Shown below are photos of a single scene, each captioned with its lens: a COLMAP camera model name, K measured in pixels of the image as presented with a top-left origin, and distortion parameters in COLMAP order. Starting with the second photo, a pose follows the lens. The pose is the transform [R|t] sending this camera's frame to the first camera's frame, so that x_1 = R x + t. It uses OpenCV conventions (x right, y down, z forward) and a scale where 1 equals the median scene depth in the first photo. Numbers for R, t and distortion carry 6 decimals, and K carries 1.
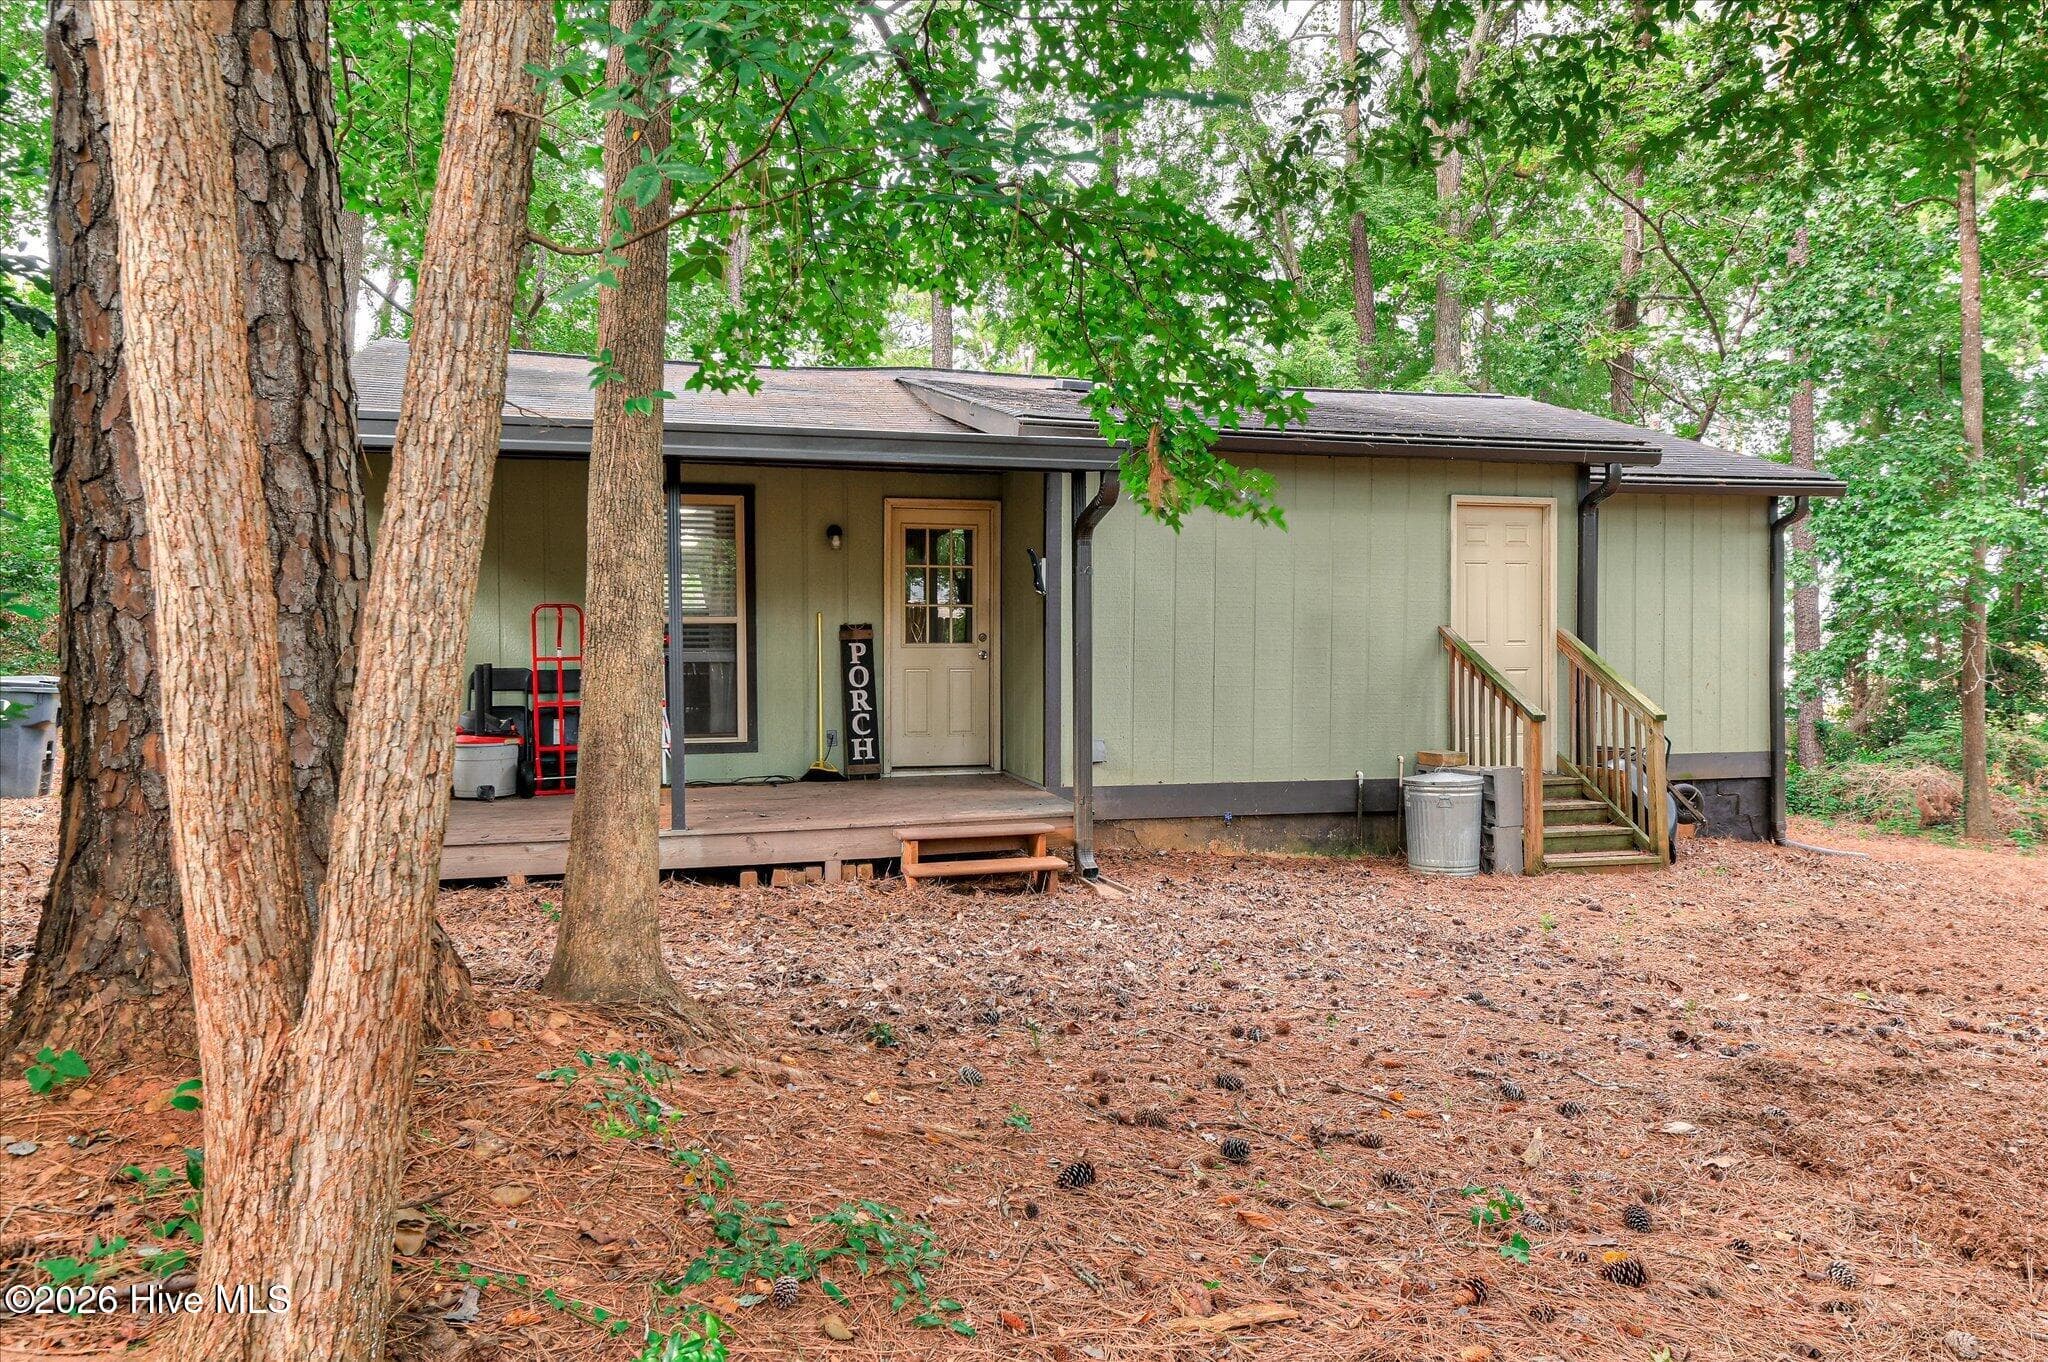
lens RADIAL K [[1279.0, 0, 1019.7], [0, 1279.0, 685.3], [0, 0, 1]] dist [-0.000575, -0.002632]
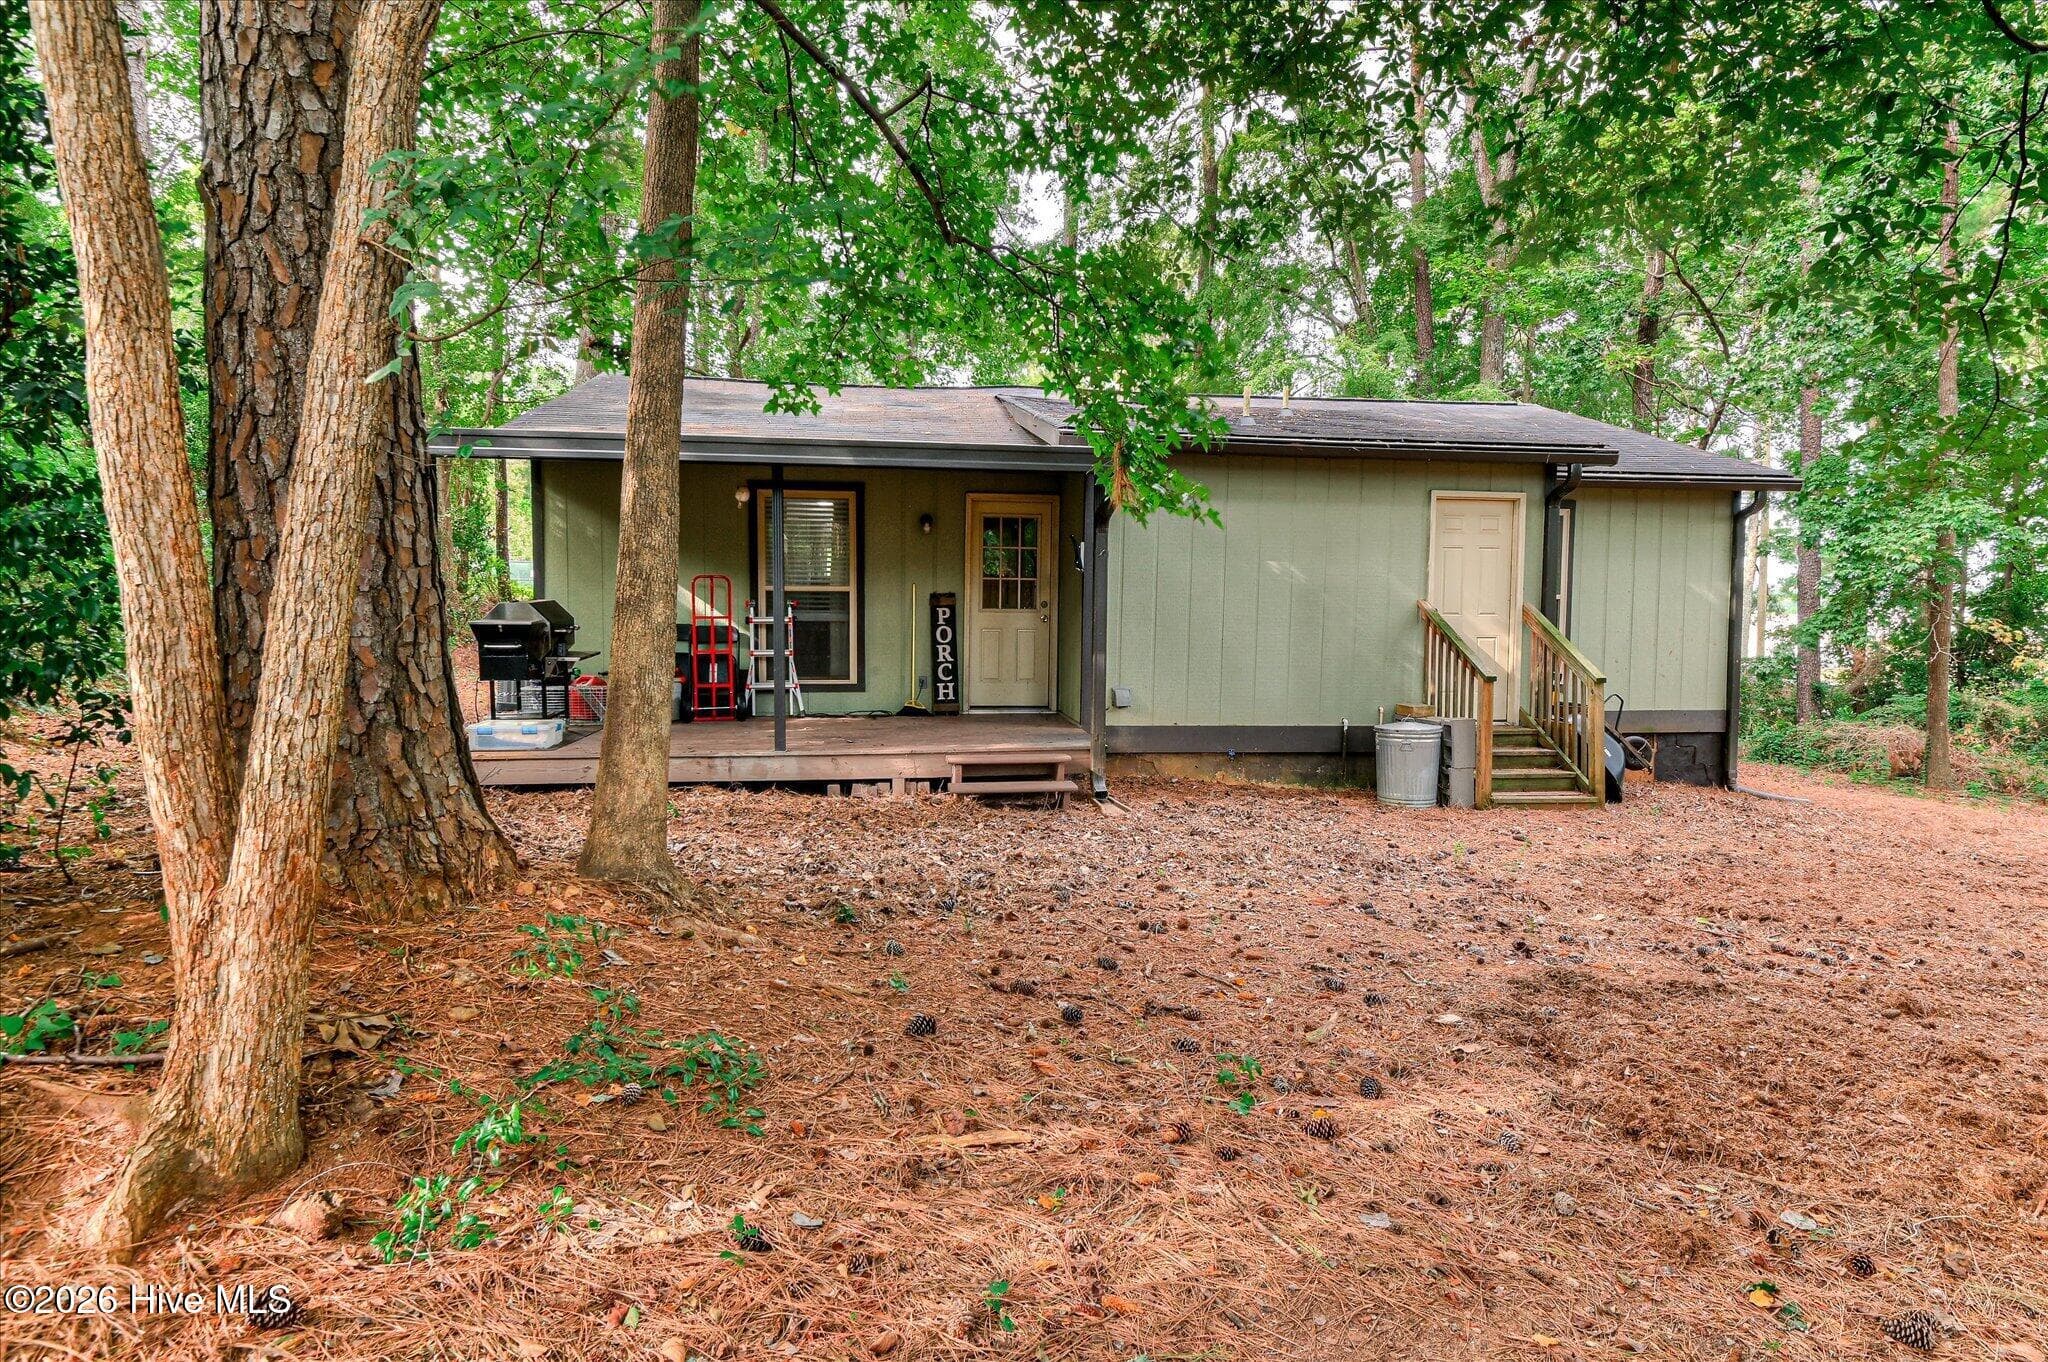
lens RADIAL K [[1029.7, 0, 1023.9], [0, 1029.7, 674.3], [0, 0, 1]] dist [-0.003015, -0.011403]
pose [[0.992714, 0.020303, -0.118771, 0.147996], [-0.016194, 0.999240, 0.035456, -0.009369], [0.119401, -0.033275, 0.992288, -0.012630]]
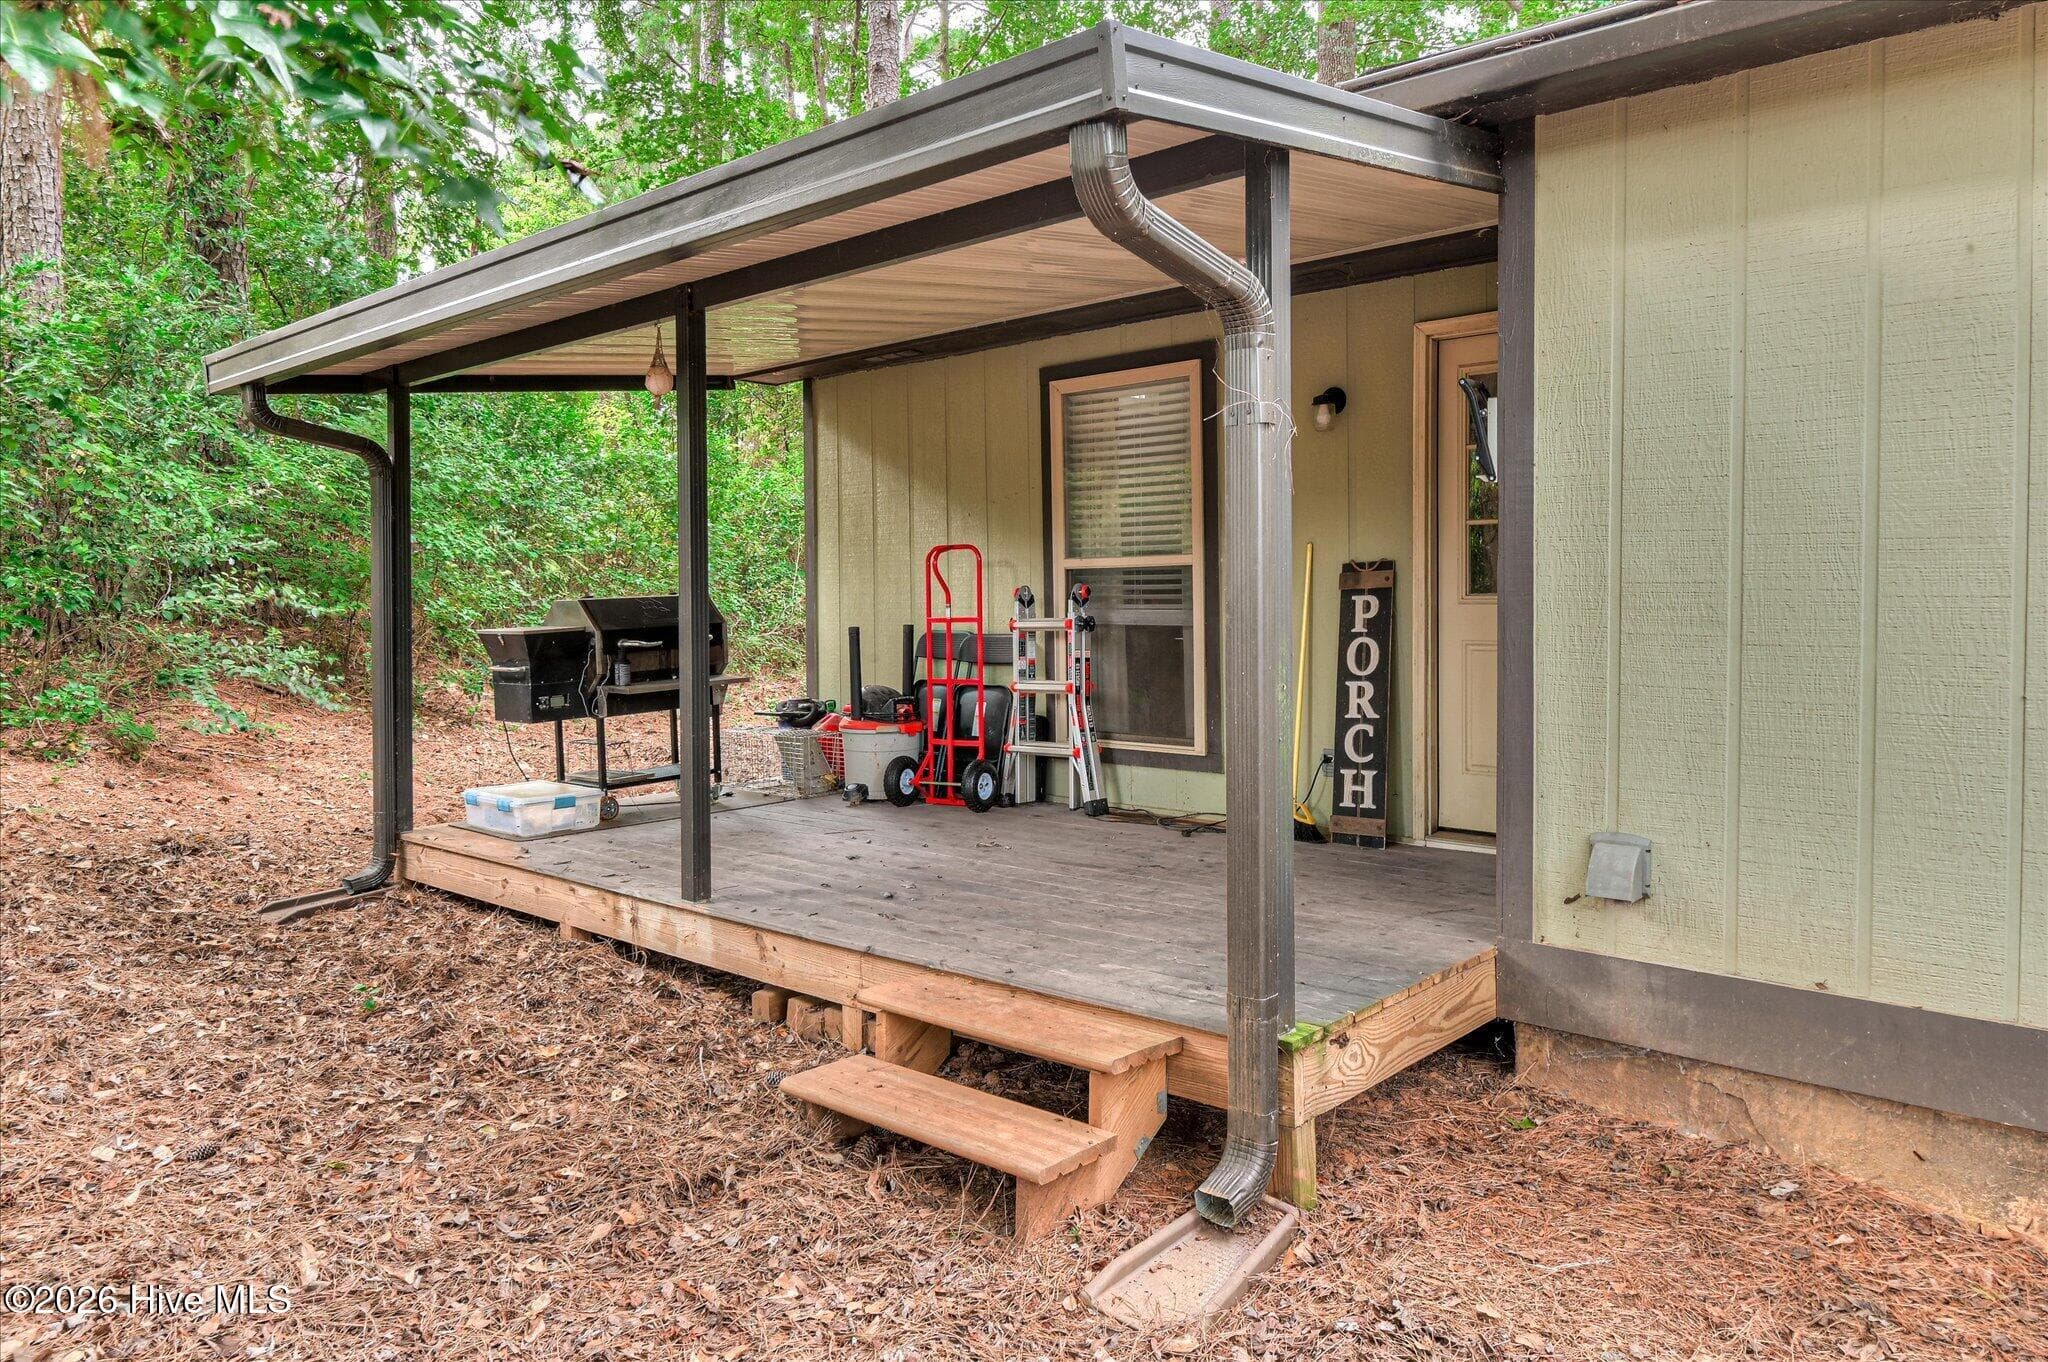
lens RADIAL K [[1358.1, 0, 1049.2], [0, 1358.1, 607.2], [0, 0, 1]] dist [0.009709, 0.001505]
pose [[0.549602, 0.007670, -0.835391, 0.570182], [-0.012722, 0.999919, 0.000811, -0.052710], [0.835330, 0.010182, 0.549655, 1.109433]]
